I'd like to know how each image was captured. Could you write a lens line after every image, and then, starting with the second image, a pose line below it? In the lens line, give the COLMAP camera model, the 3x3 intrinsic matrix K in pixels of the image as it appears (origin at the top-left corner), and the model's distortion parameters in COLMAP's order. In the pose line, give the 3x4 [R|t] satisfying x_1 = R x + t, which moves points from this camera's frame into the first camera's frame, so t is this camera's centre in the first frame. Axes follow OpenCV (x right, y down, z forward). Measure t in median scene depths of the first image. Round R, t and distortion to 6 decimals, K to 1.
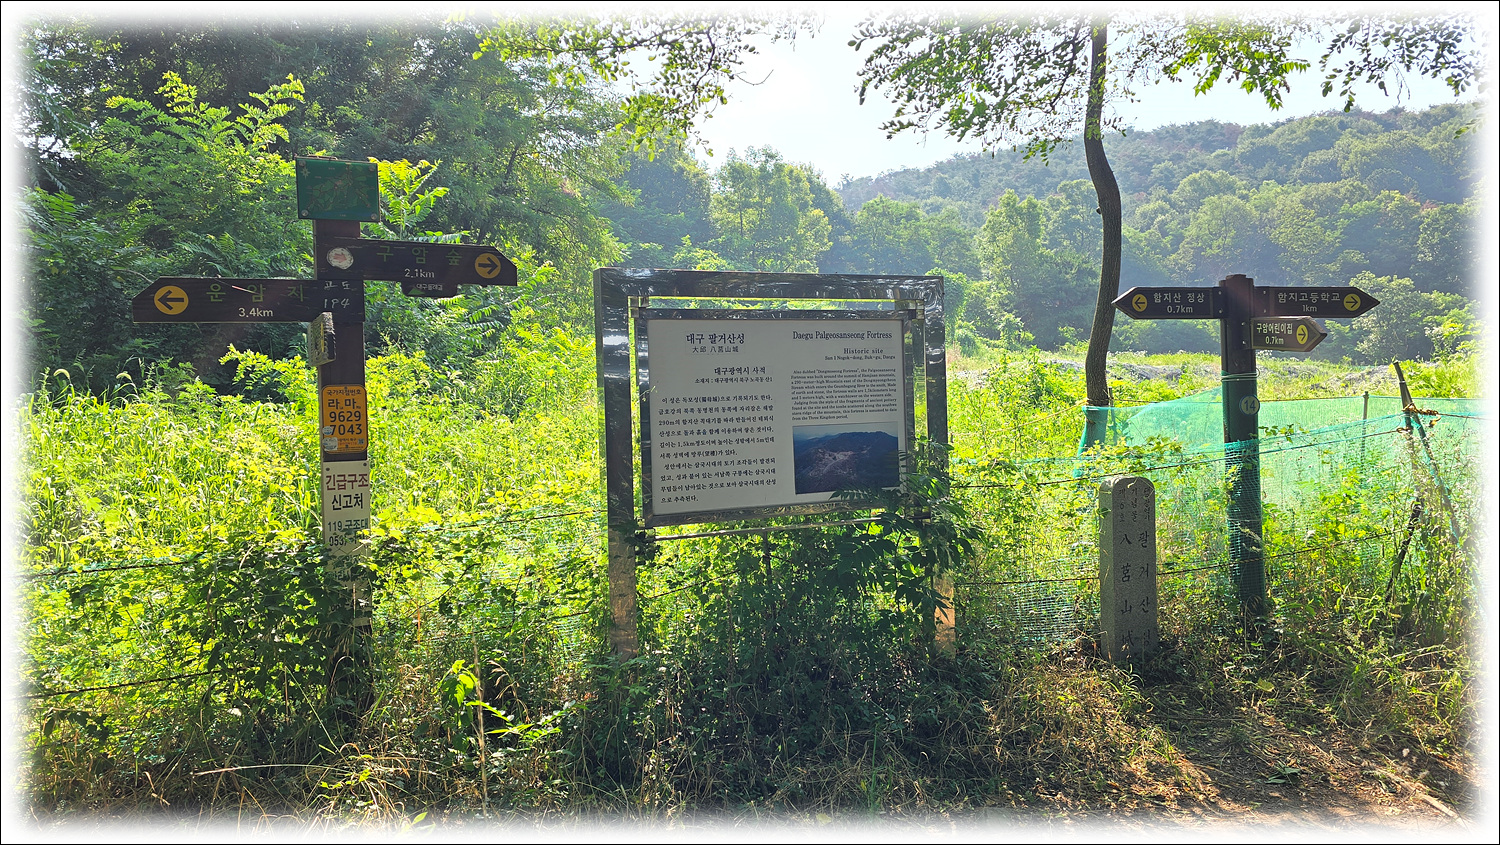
lens RADIAL K [[1000.9, 0, 752.4], [0, 1000.9, 426.8], [0, 0, 1]] dist [0.117723, -0.143500]
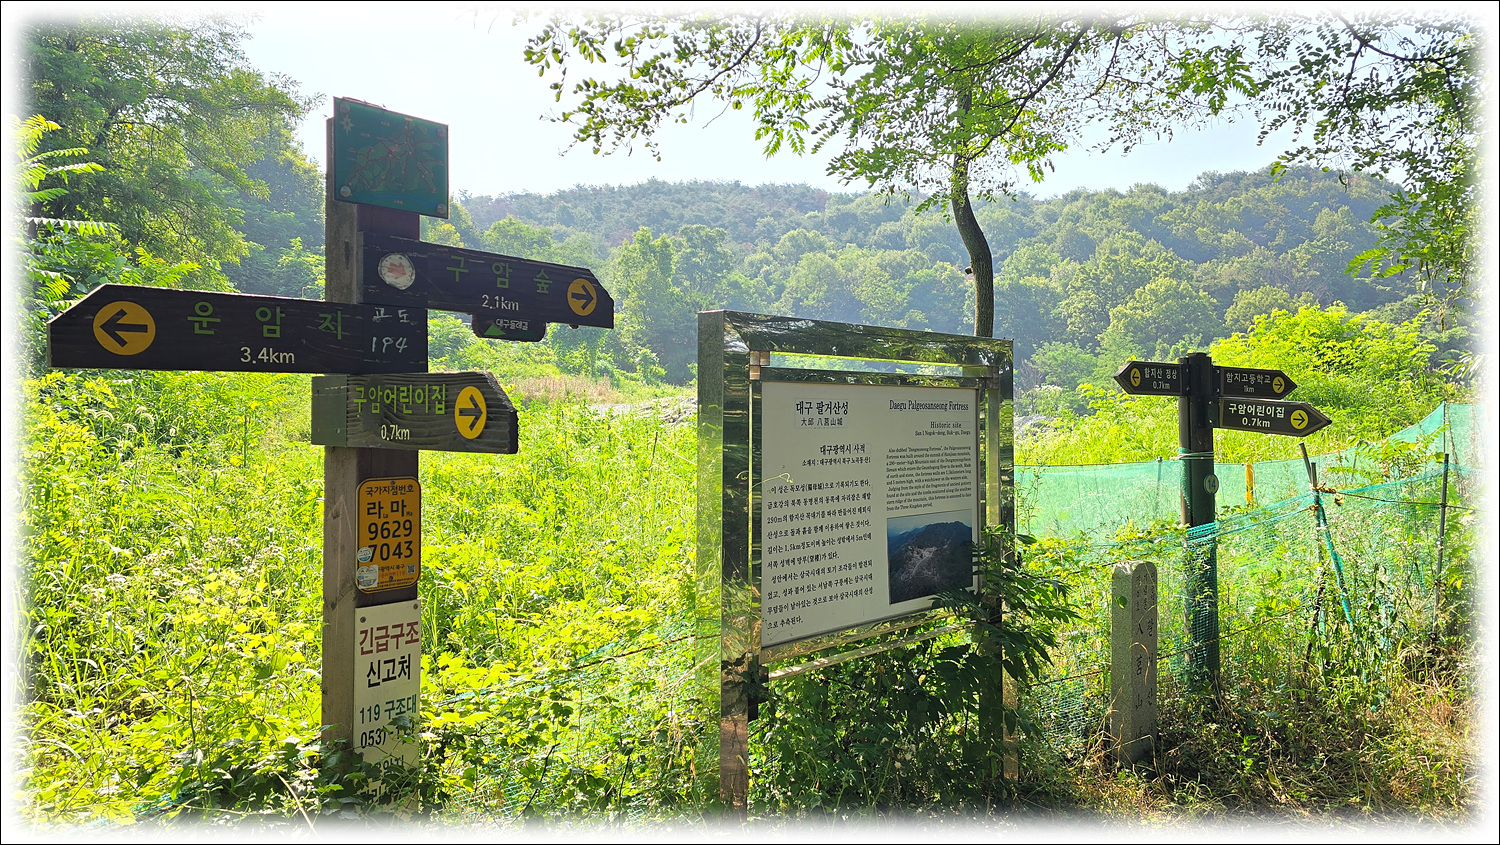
lens RADIAL K [[1000.9, 0, 752.4], [0, 1000.9, 426.8], [0, 0, 1]] dist [0.117723, -0.143500]
pose [[0.923770, 0.025660, 0.382088, -0.349846], [-0.015389, 0.999434, -0.029915, -0.045846], [-0.382639, 0.021755, 0.923642, 0.286523]]
